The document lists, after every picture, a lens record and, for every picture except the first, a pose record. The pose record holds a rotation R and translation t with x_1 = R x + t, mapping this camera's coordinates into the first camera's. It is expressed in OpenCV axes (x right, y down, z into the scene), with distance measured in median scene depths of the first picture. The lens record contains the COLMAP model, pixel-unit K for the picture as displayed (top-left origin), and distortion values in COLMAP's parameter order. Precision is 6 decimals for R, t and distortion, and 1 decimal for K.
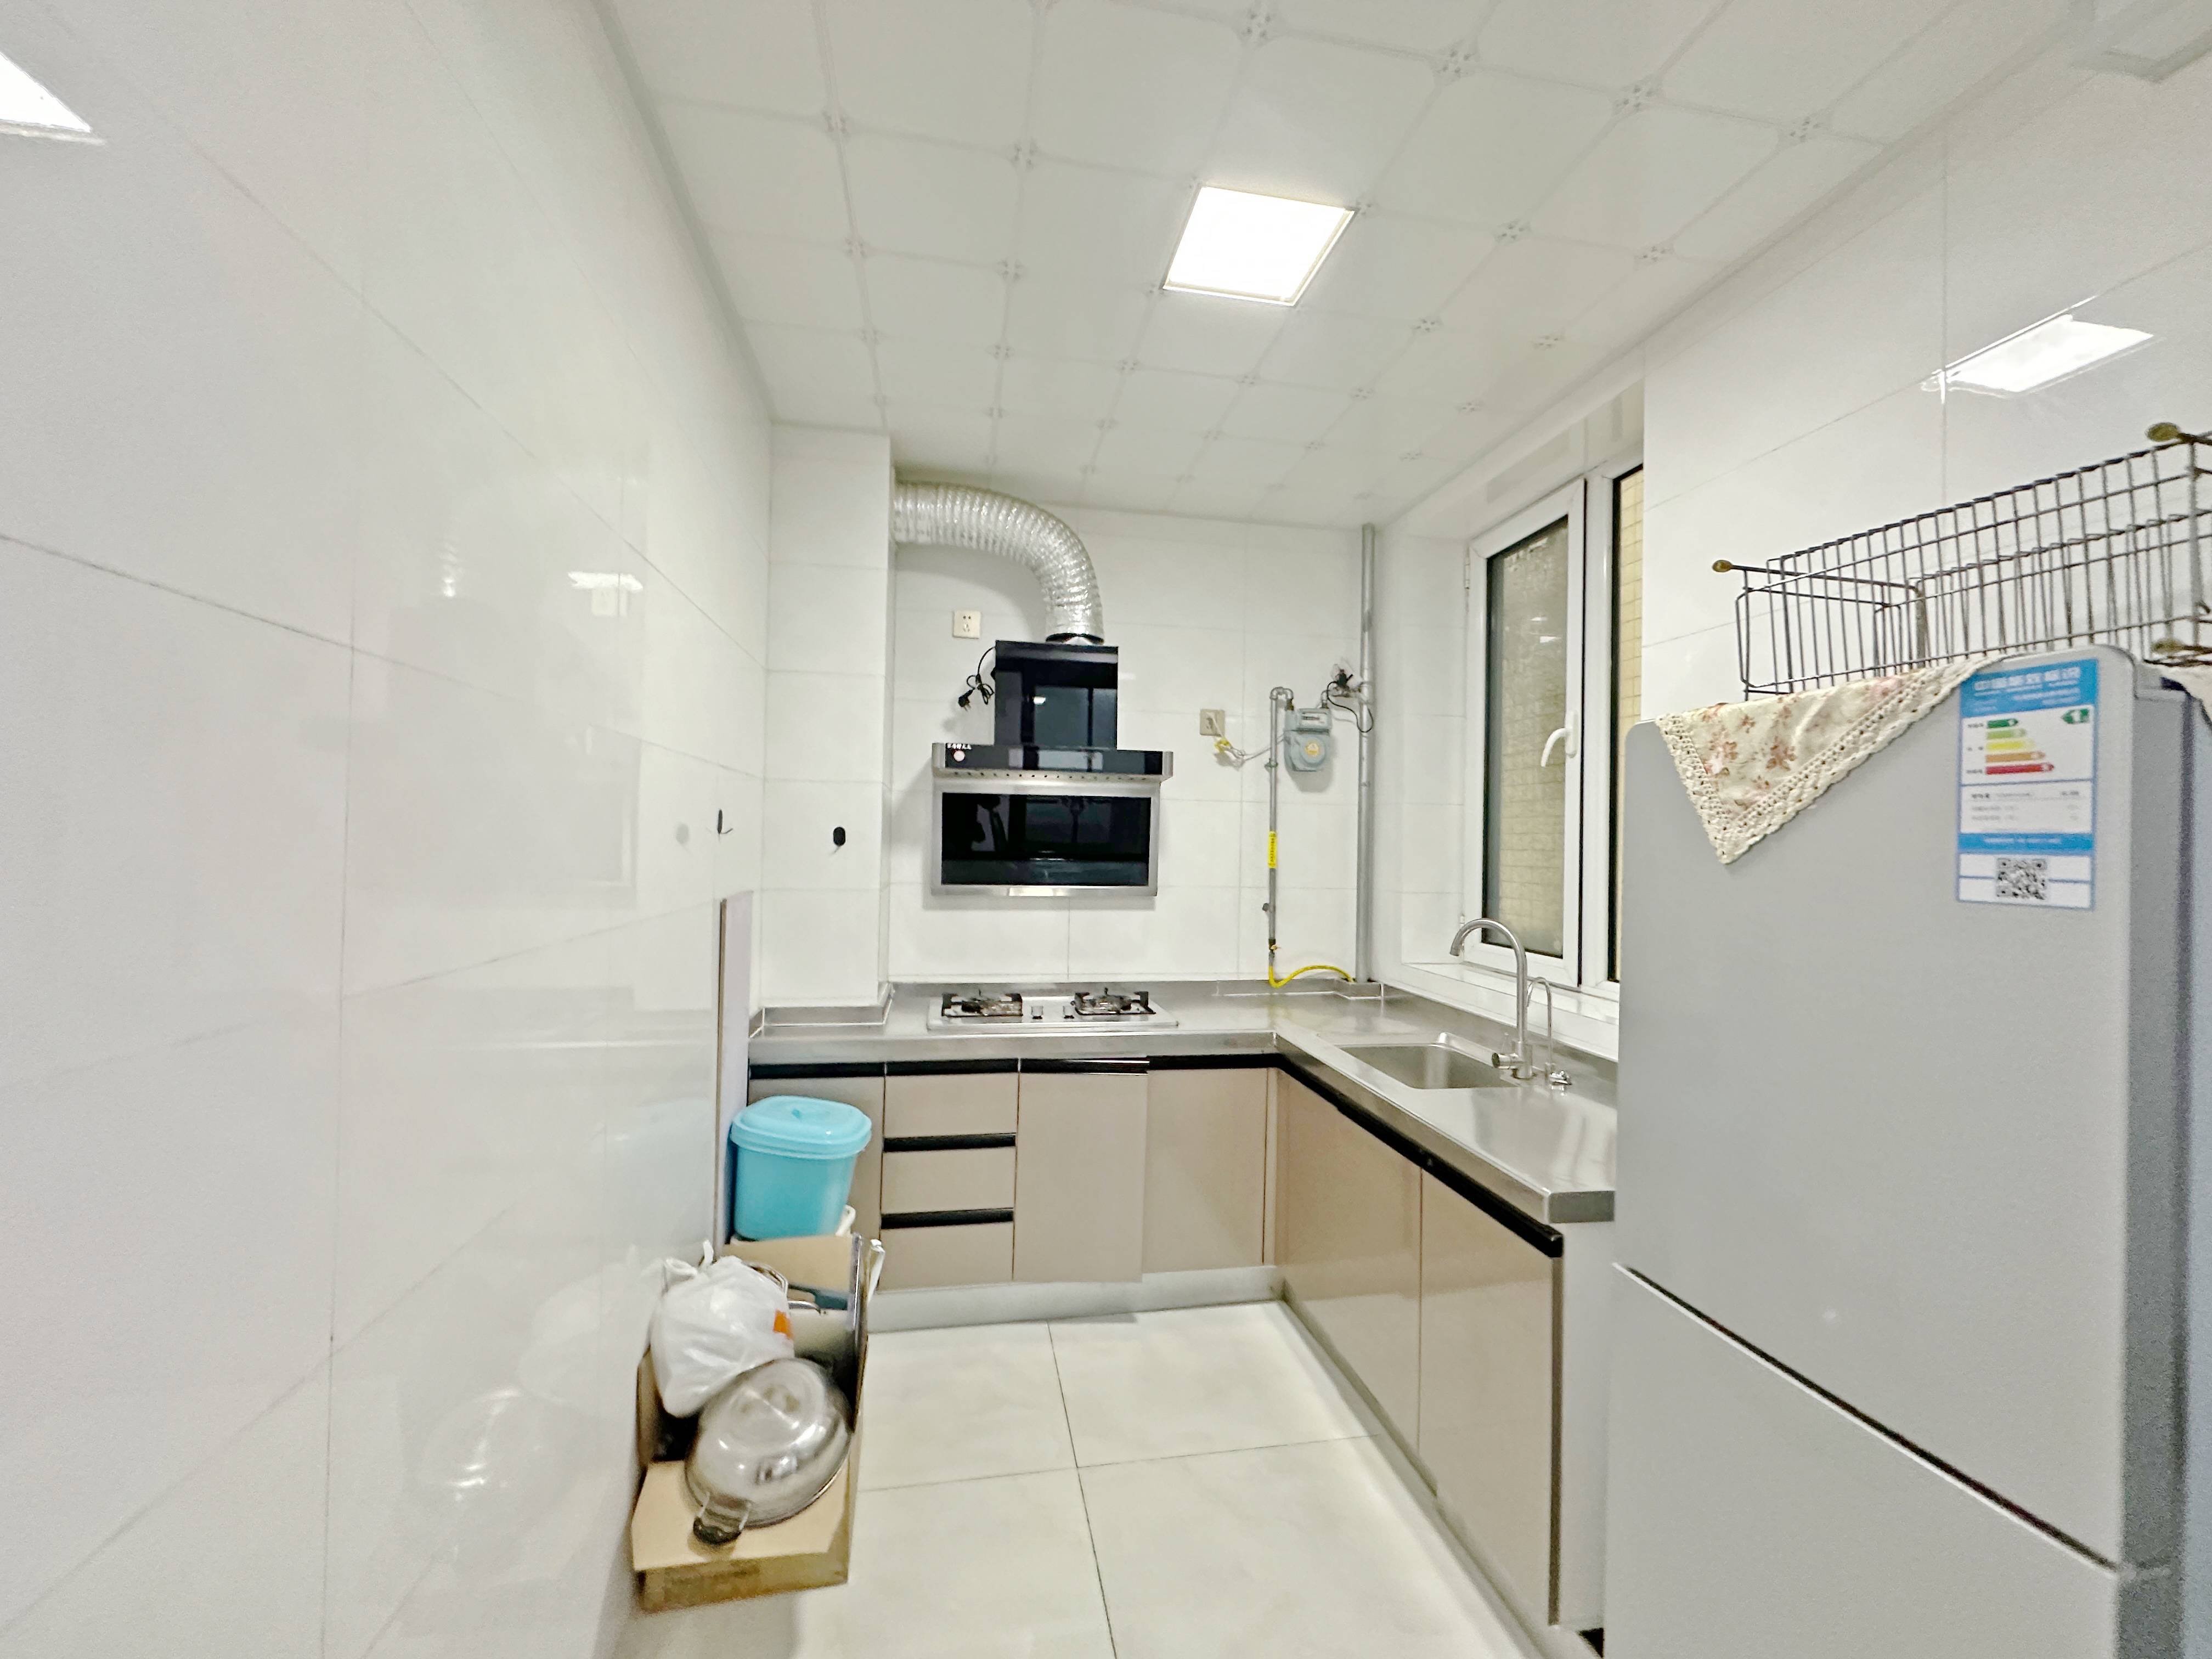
lens RADIAL K [[884.5, 0, 1112.2], [0, 884.5, 827.3], [0, 0, 1]] dist [-0.002488, 0.000684]
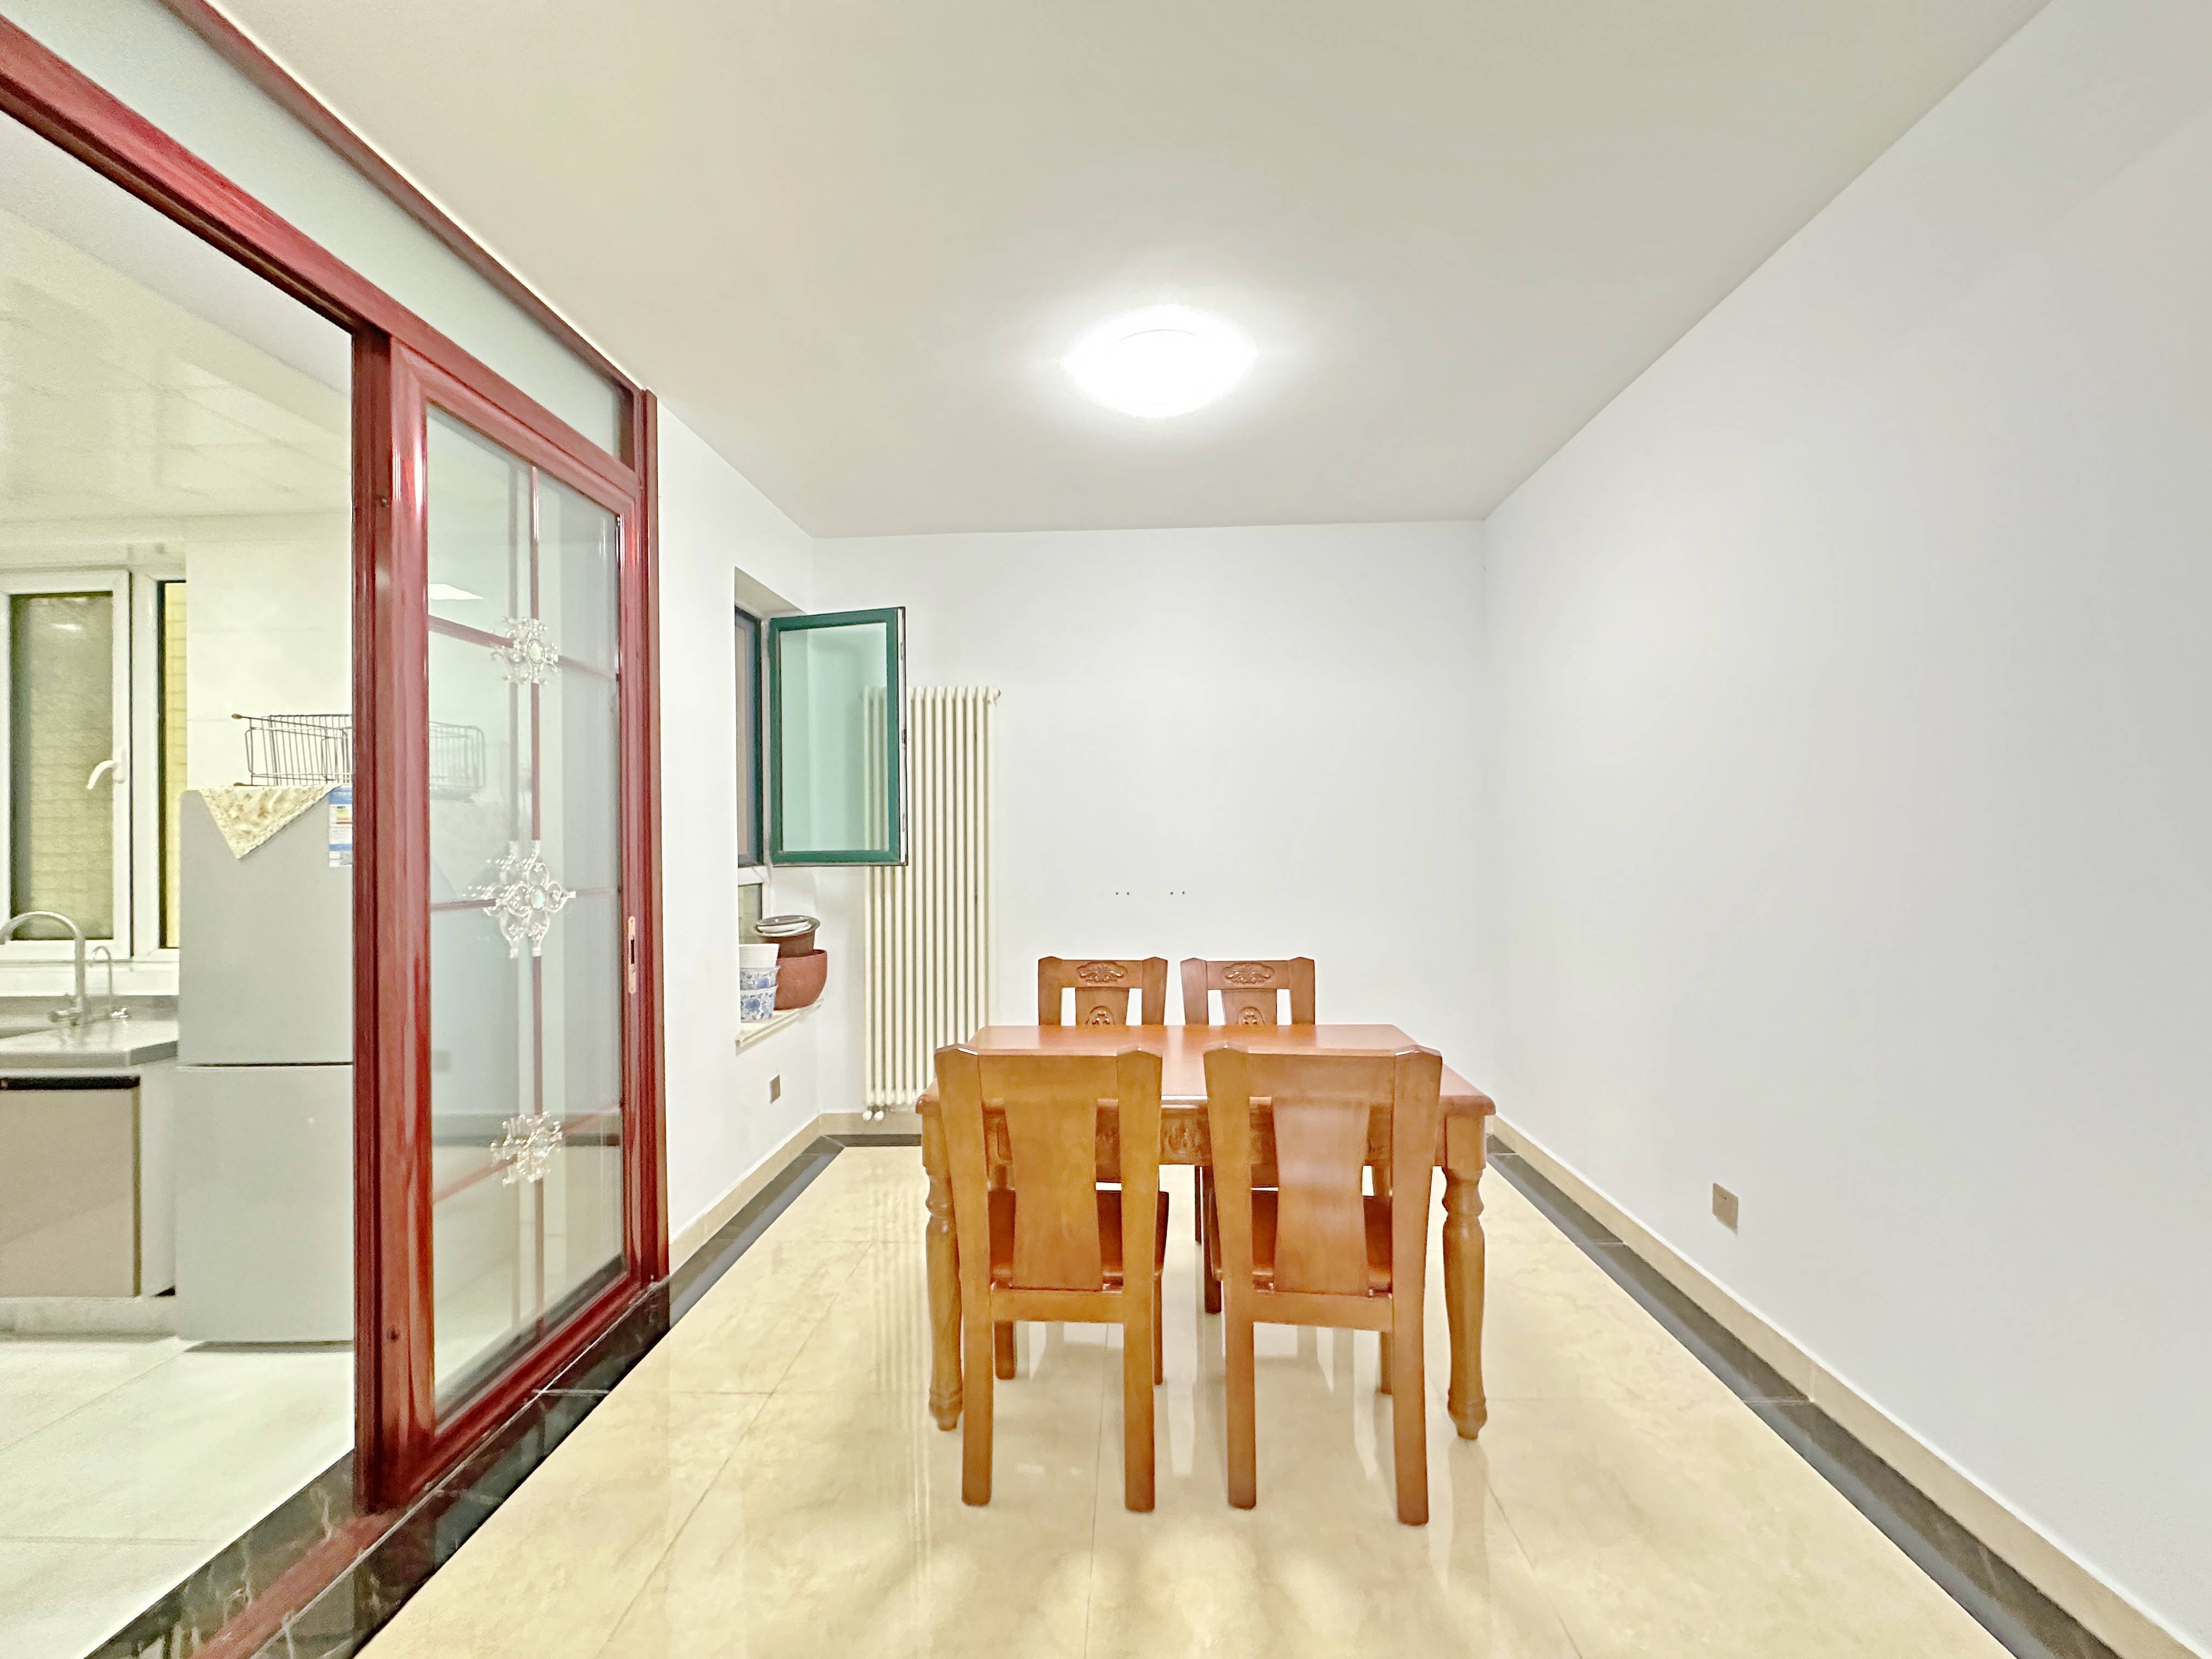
lens RADIAL K [[884.5, 0, 1114.6], [0, 884.5, 826.8], [0, 0, 1]] dist [-0.002488, 0.000684]
pose [[0.216130, -0.014079, 0.976263, -0.781581], [0.004348, 0.999900, 0.013457, -0.046896], [-0.976355, 0.001336, 0.216170, -1.279459]]
